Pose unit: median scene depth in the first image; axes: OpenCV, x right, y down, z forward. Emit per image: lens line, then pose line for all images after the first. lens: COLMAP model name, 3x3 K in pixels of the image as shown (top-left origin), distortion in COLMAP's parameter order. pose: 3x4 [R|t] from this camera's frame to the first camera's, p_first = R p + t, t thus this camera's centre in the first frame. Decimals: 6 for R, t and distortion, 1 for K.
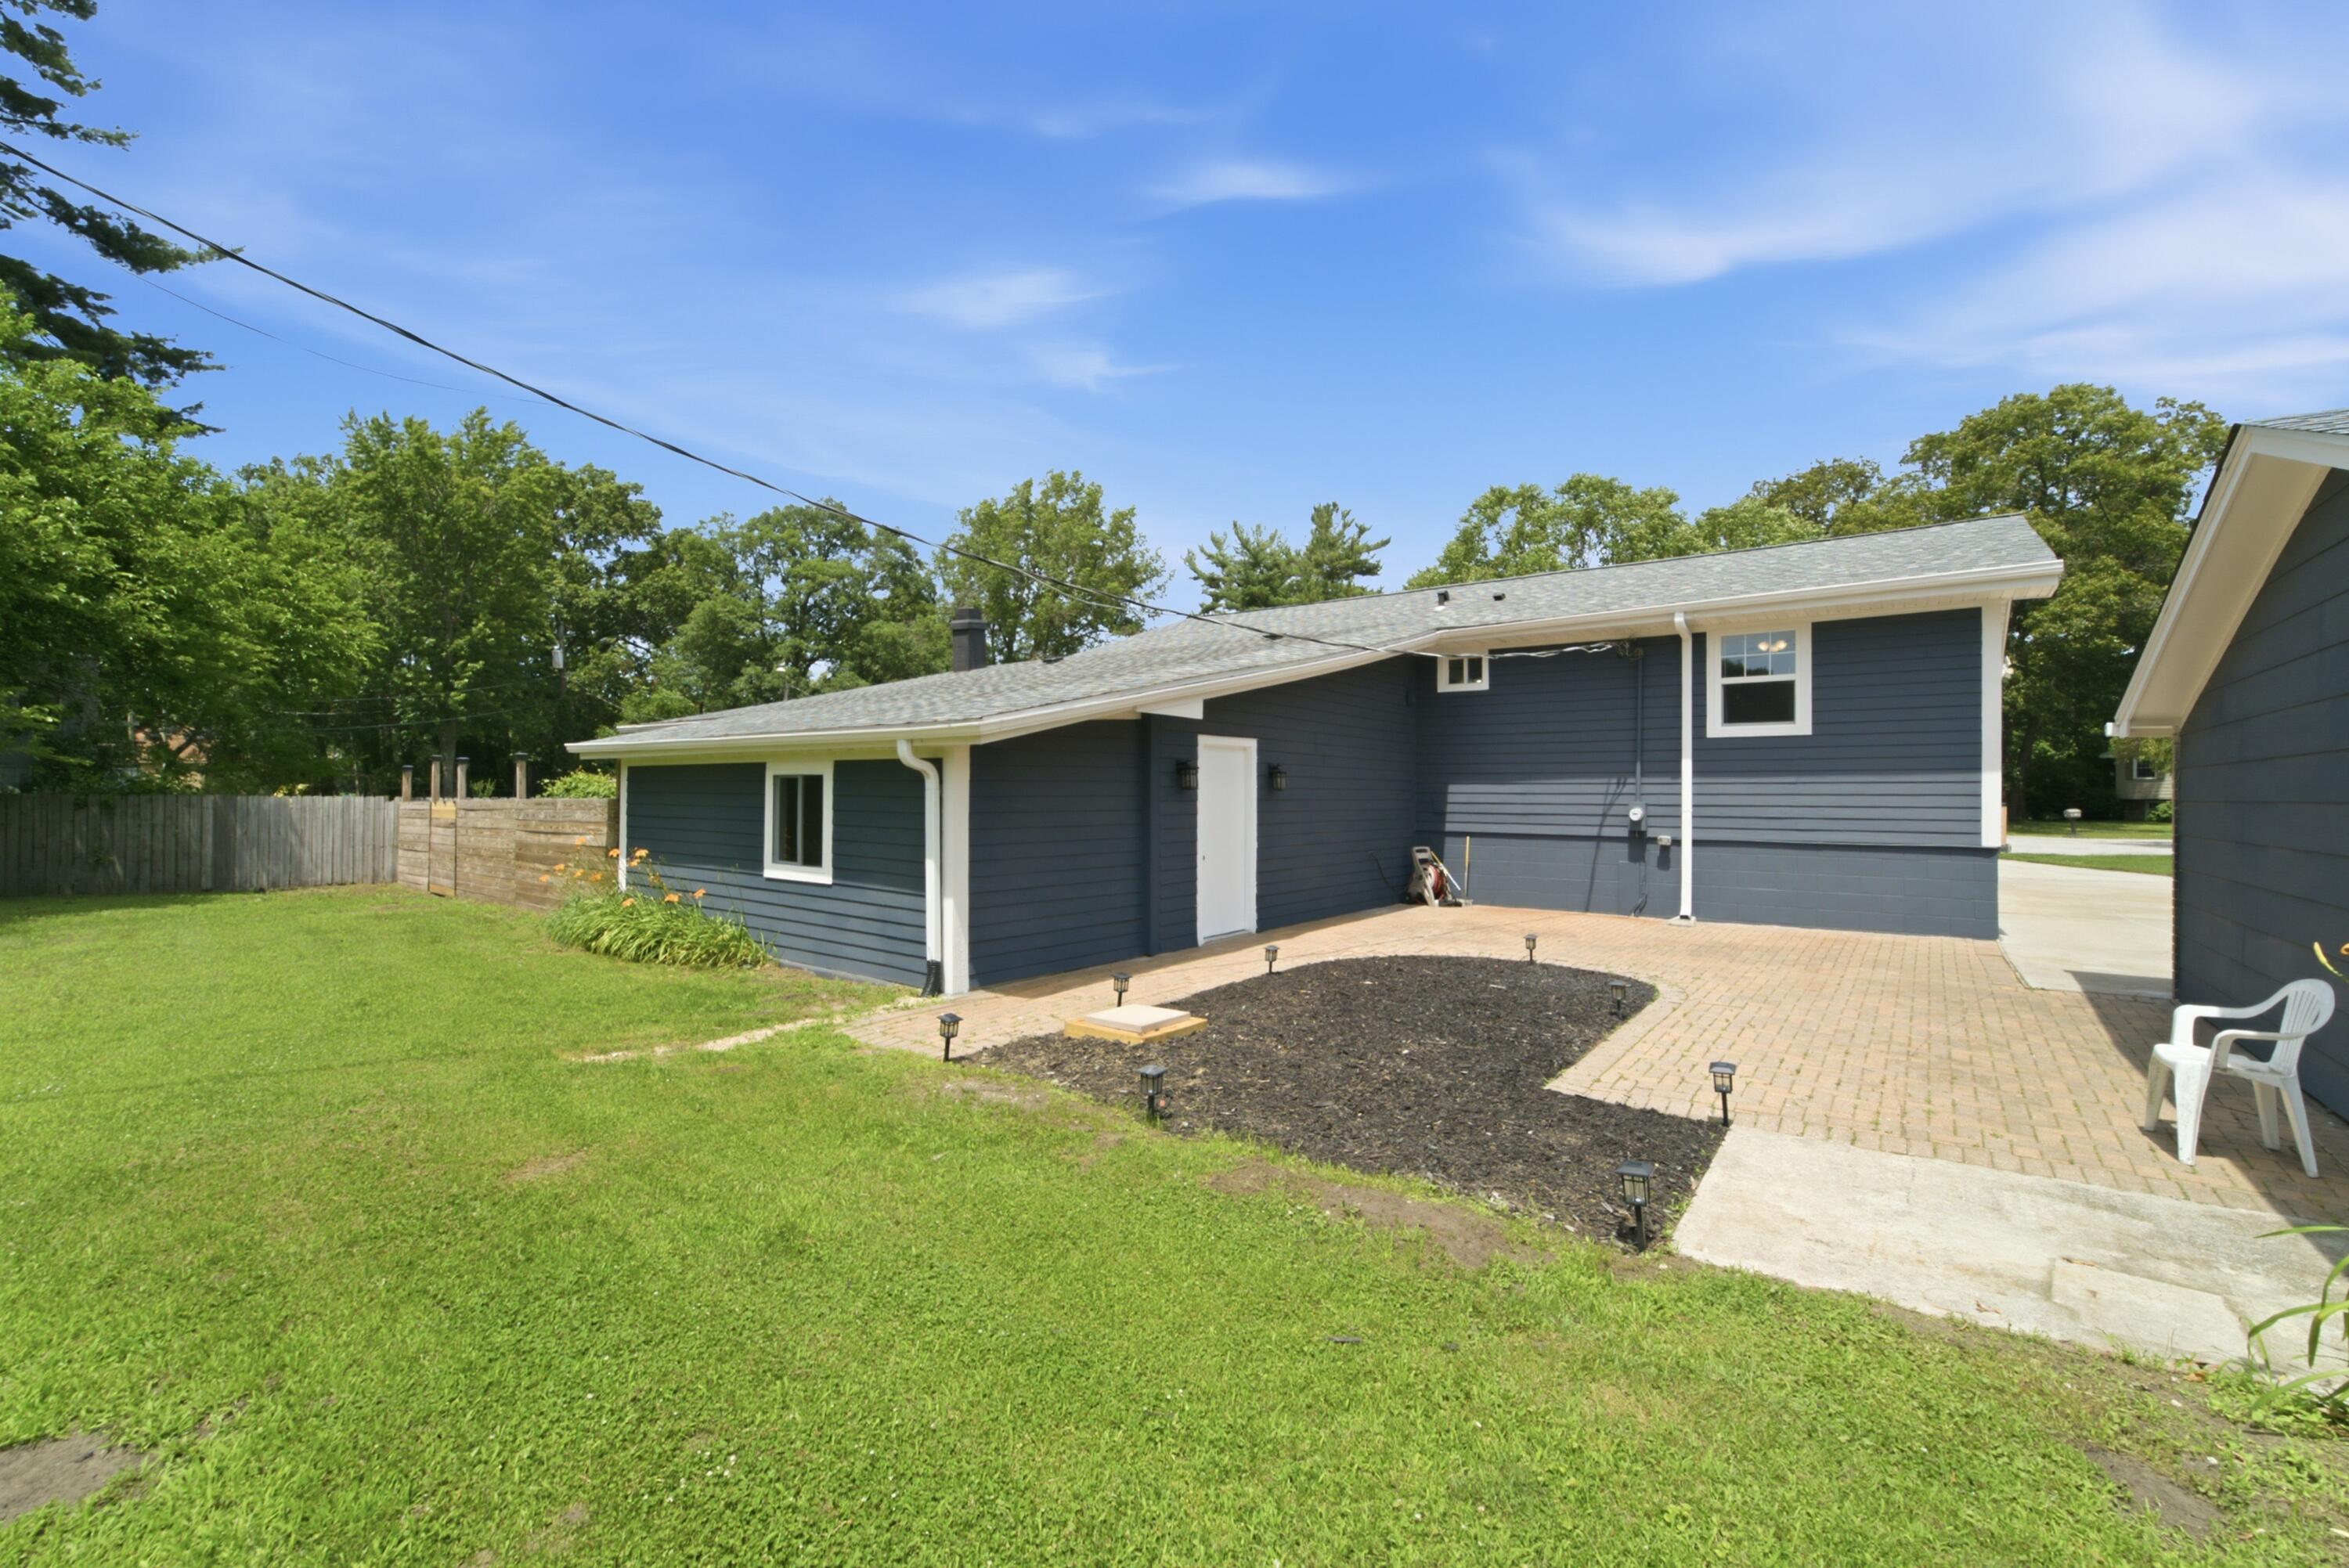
lens RADIAL K [[1001.1, 0, 1174.5], [0, 1001.1, 784.0], [0, 0, 1]] dist [-0.059440, 0.017382]
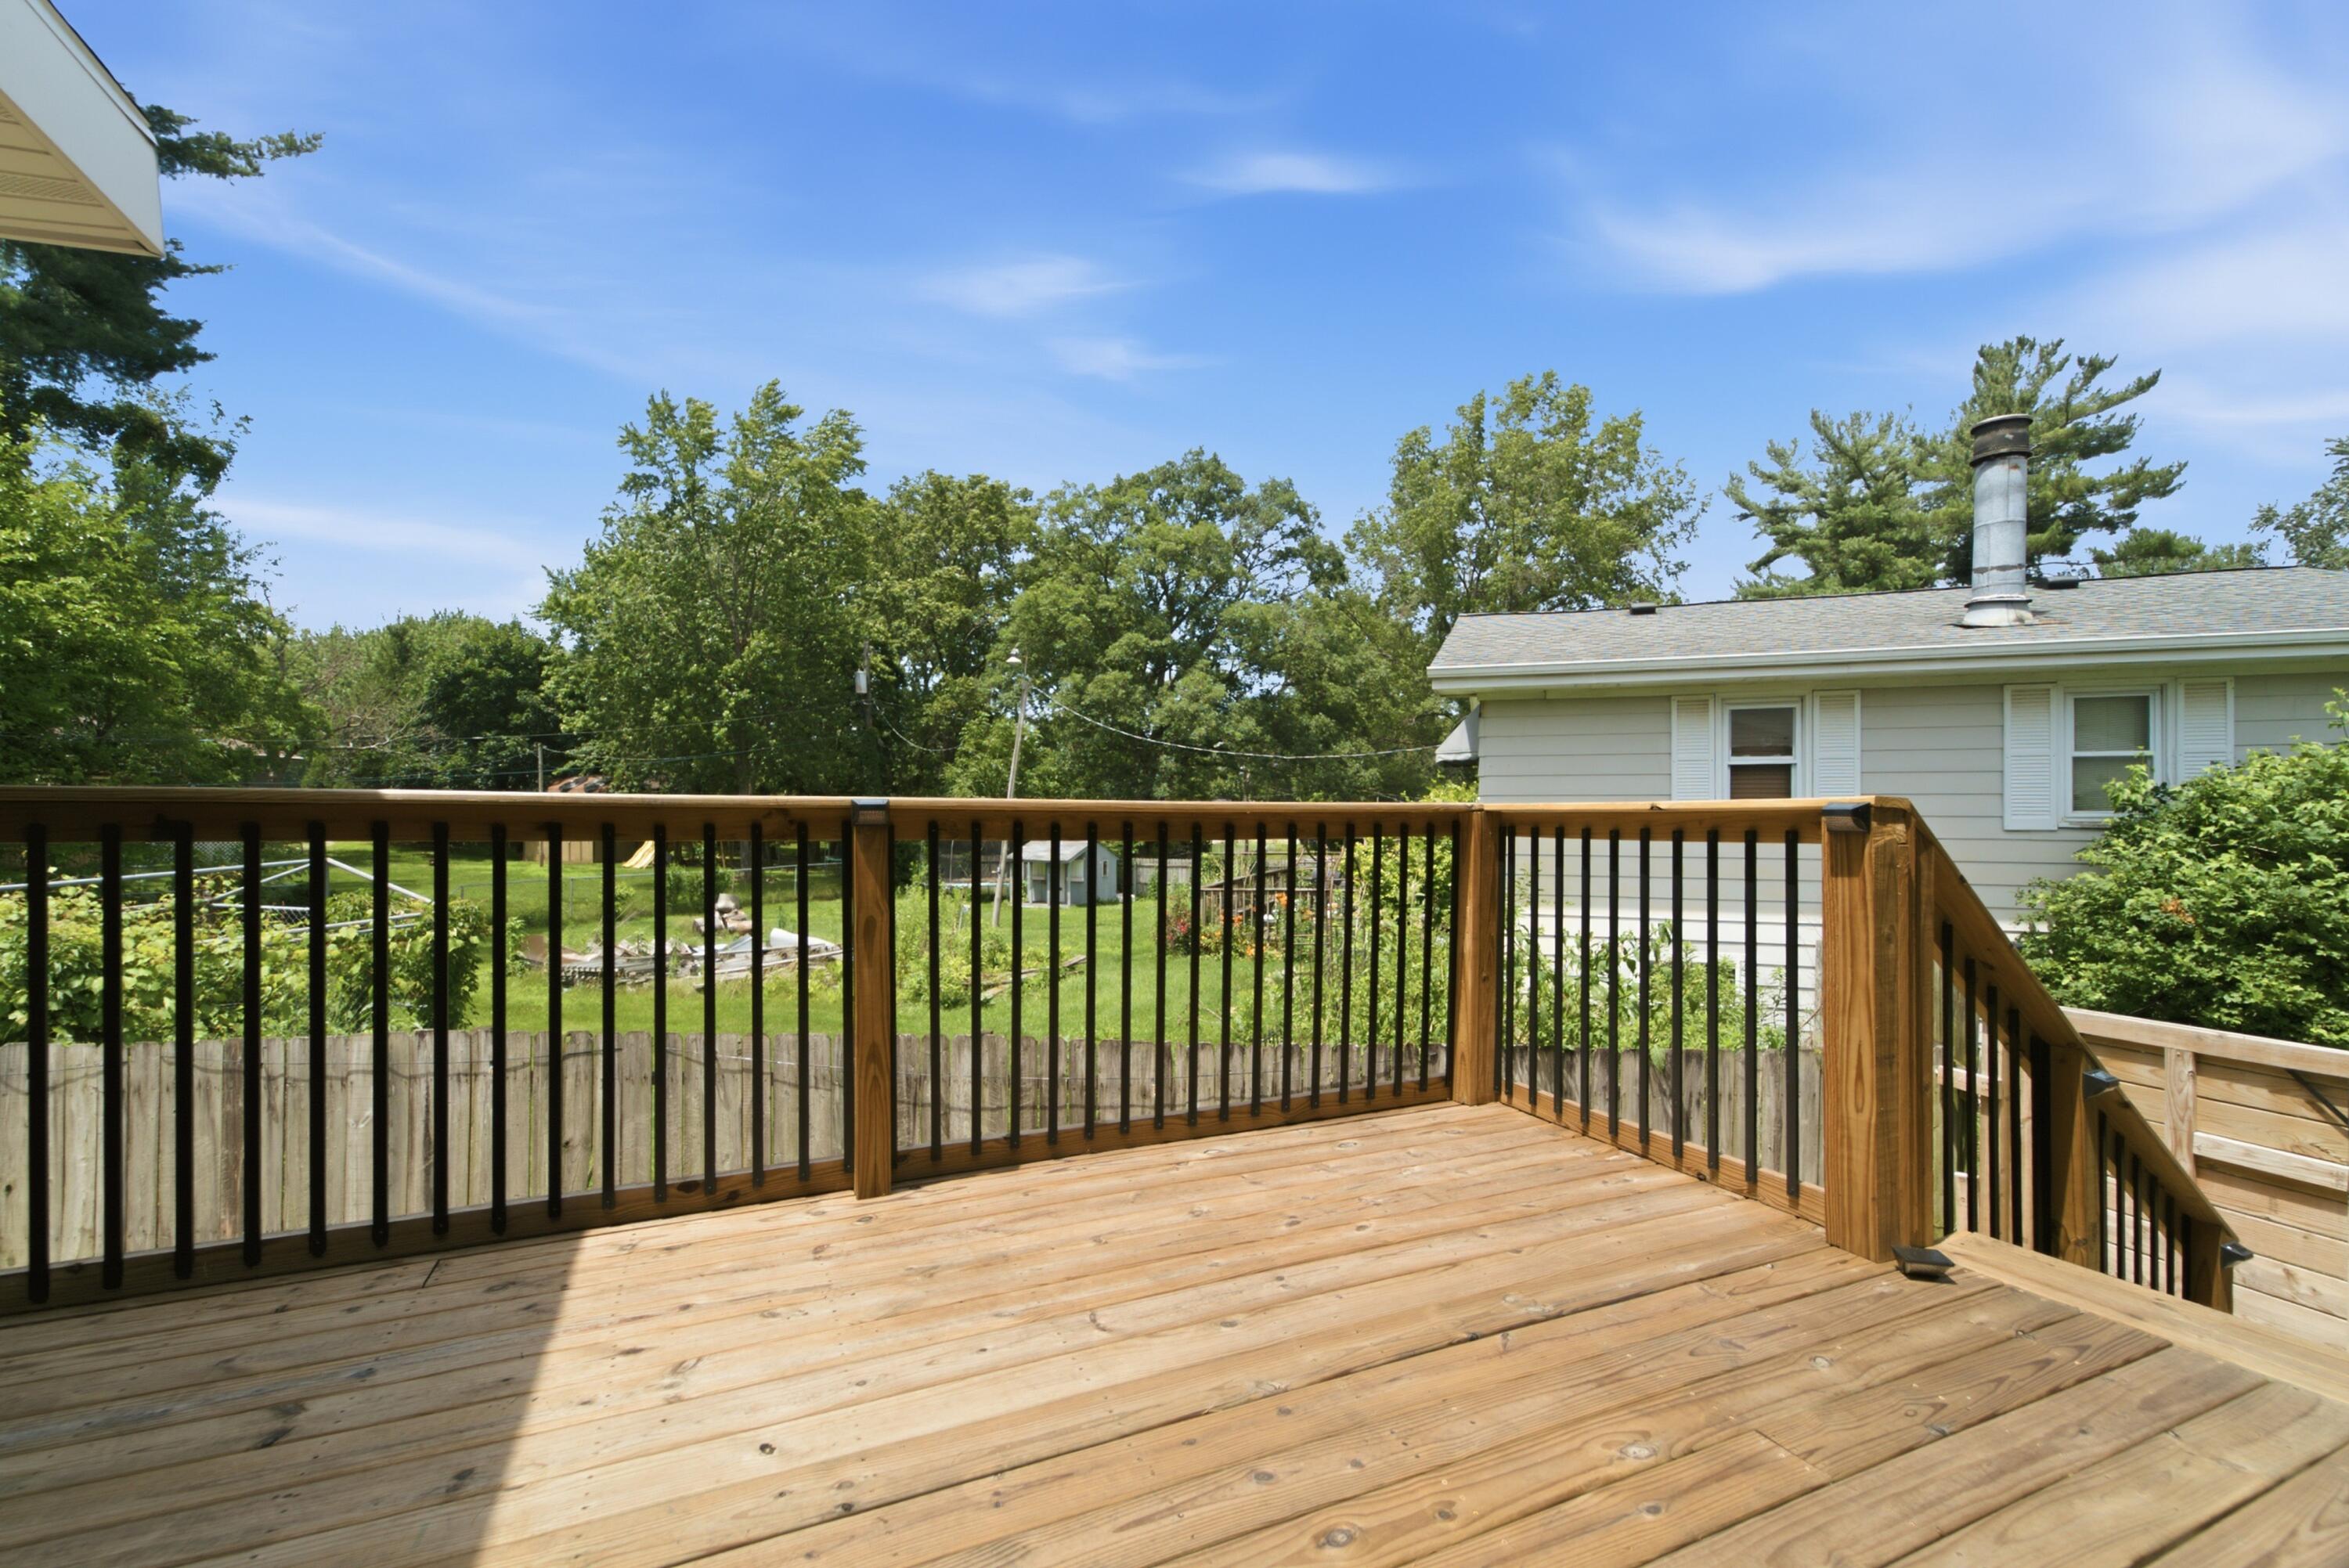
lens RADIAL K [[979.4, 0, 1173.6], [0, 979.4, 826.3], [0, 0, 1]] dist [-0.003602, -0.000394]
pose [[0.882737, -0.002566, -0.469860, -0.009938], [0.010947, 0.999826, 0.015107, -0.011564], [0.469739, -0.018479, 0.882612, 0.261758]]
